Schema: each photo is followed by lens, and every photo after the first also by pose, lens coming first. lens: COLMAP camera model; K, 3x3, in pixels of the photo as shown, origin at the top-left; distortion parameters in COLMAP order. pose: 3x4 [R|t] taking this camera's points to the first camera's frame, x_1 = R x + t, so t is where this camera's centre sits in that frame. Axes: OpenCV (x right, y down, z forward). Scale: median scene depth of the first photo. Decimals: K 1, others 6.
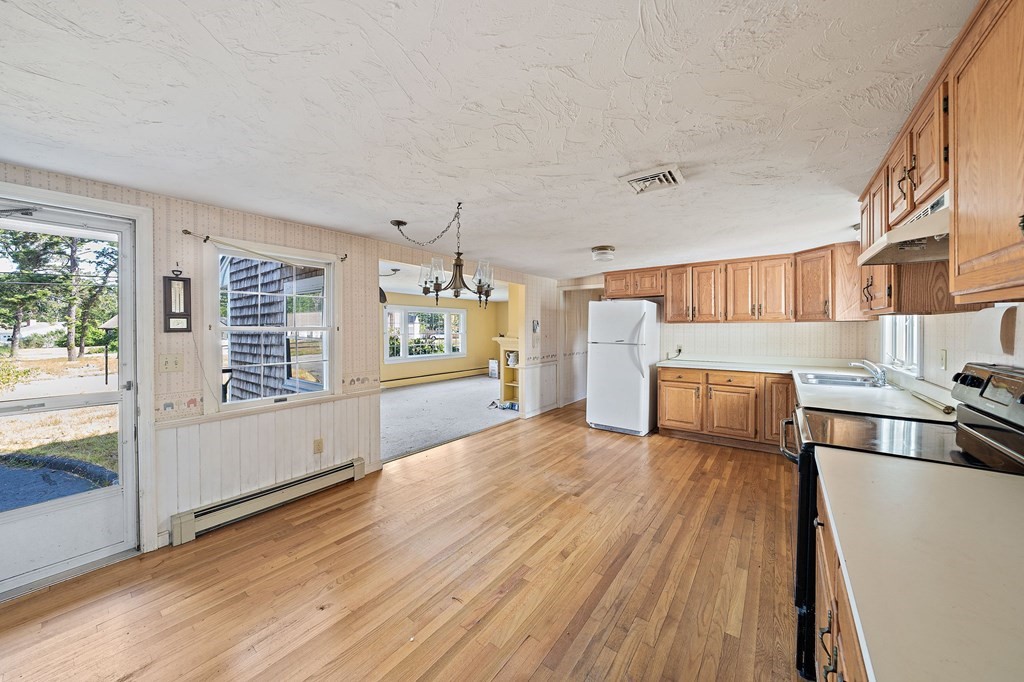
lens RADIAL K [[355.4, 0, 518.0], [0, 355.4, 329.0], [0, 0, 1]] dist [-0.007169, -0.000273]
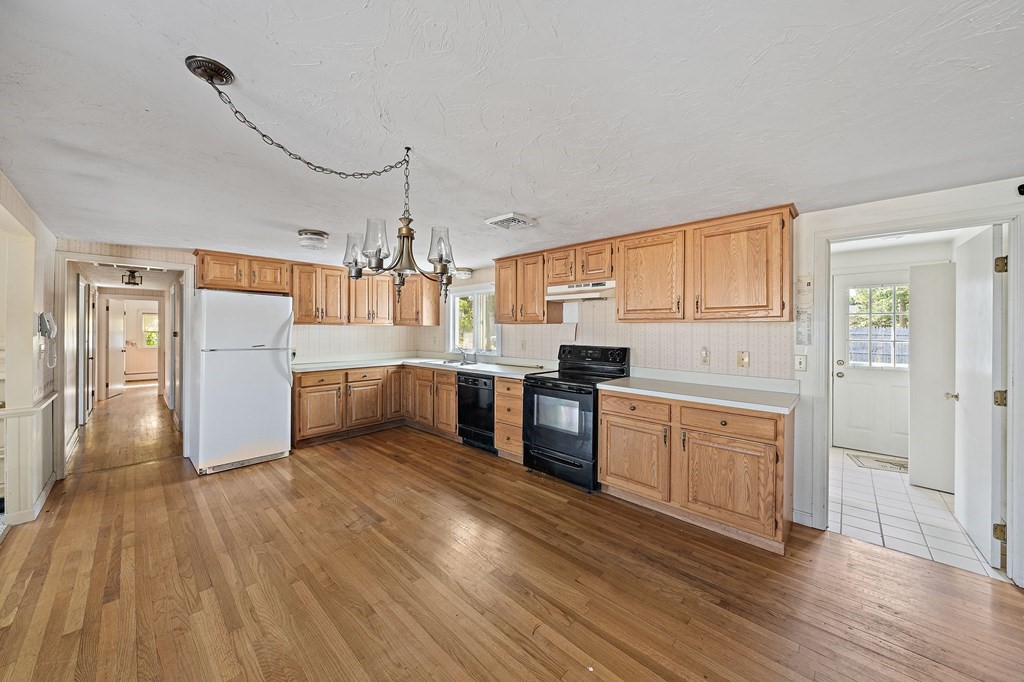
lens RADIAL K [[355.4, 0, 498.2], [0, 355.4, 329.0], [0, 0, 1]] dist [-0.007169, -0.000273]
pose [[0.136087, 0.004386, 0.990687, -0.518817], [-0.001686, 0.999990, -0.004196, -0.001976], [-0.990695, -0.001100, 0.136093, 0.462821]]
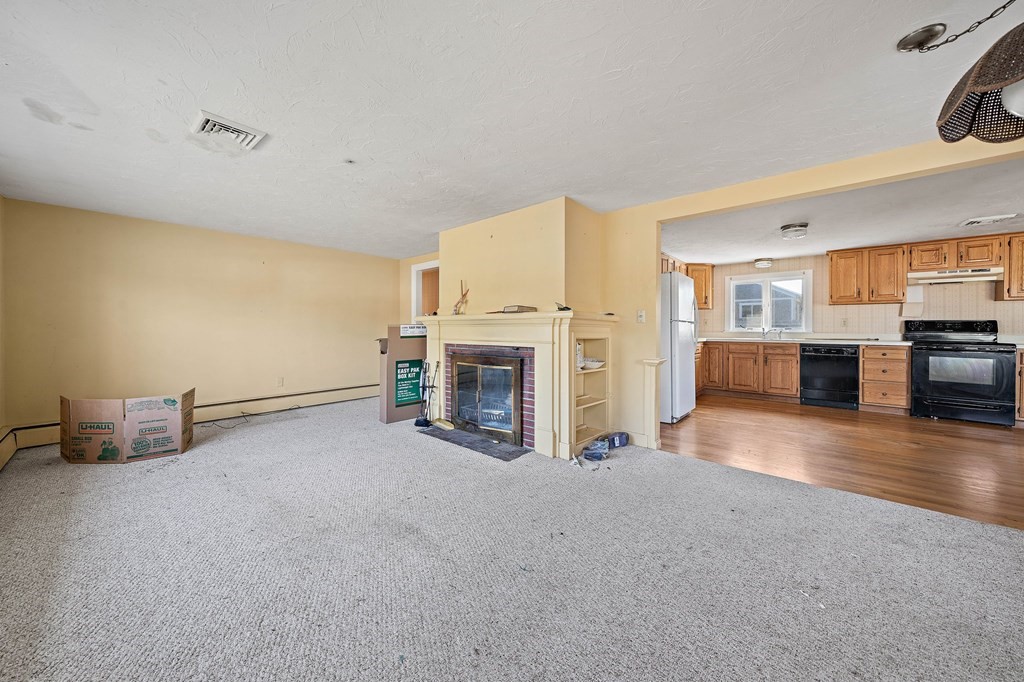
lens RADIAL K [[355.4, 0, 509.7], [0, 355.4, 331.3], [0, 0, 1]] dist [-0.007169, -0.000273]
pose [[0.091462, -0.008717, 0.995770, -0.864216], [-0.004376, 0.999949, 0.009155, 0.073809], [-0.995799, -0.005195, 0.091419, 1.734839]]
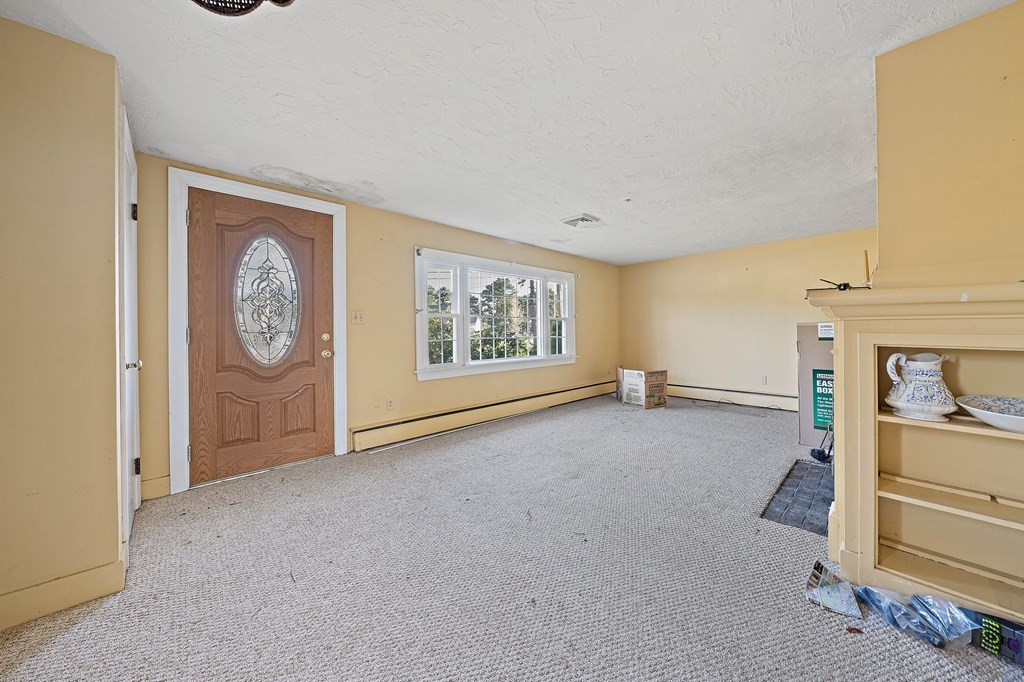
lens RADIAL K [[355.4, 0, 514.6], [0, 355.4, 332.5], [0, 0, 1]] dist [-0.007169, -0.000273]
pose [[0.984853, -0.006339, -0.173278, -0.378936], [0.007151, 0.999966, 0.004061, 0.079369], [0.173246, -0.005239, 0.984865, 1.226395]]
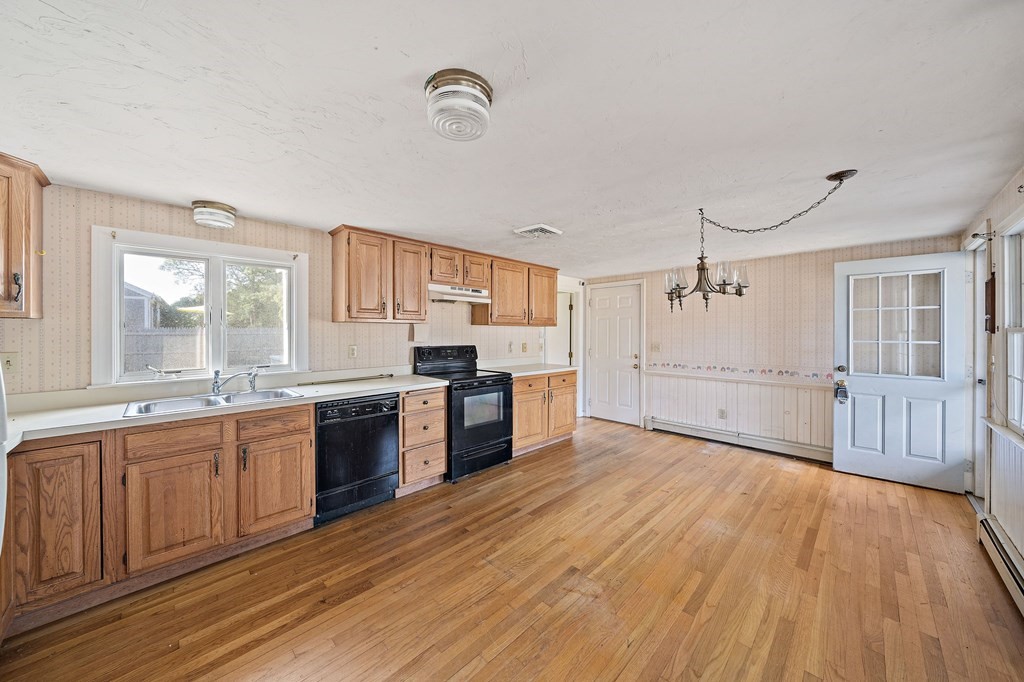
lens RADIAL K [[355.4, 0, 509.2], [0, 355.4, 331.6], [0, 0, 1]] dist [-0.007169, -0.000273]
pose [[-0.987409, 0.002498, 0.158166, 0.139363], [0.002649, 0.999996, 0.000743, -0.001266], [-0.158164, 0.001153, -0.987412, 1.329354]]
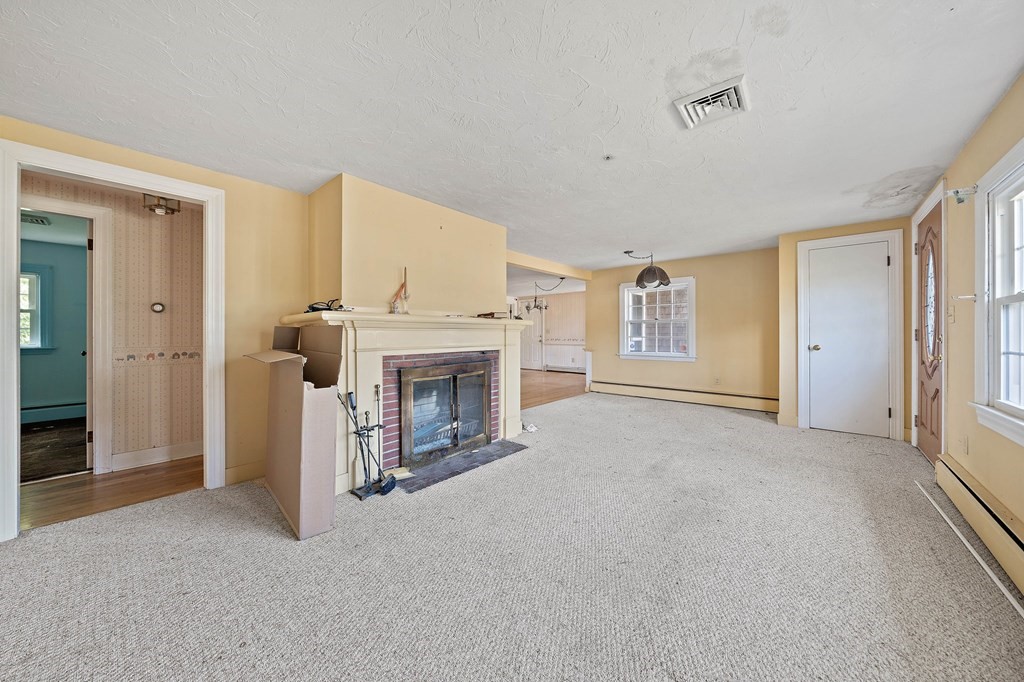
lens RADIAL K [[355.4, 0, 512.8], [0, 355.4, 333.8], [0, 0, 1]] dist [-0.007169, -0.000273]
pose [[-0.996535, -0.003352, 0.083111, -0.140509], [-0.003221, 0.999993, 0.001708, 0.074827], [-0.083117, 0.001435, -0.996539, 2.699074]]
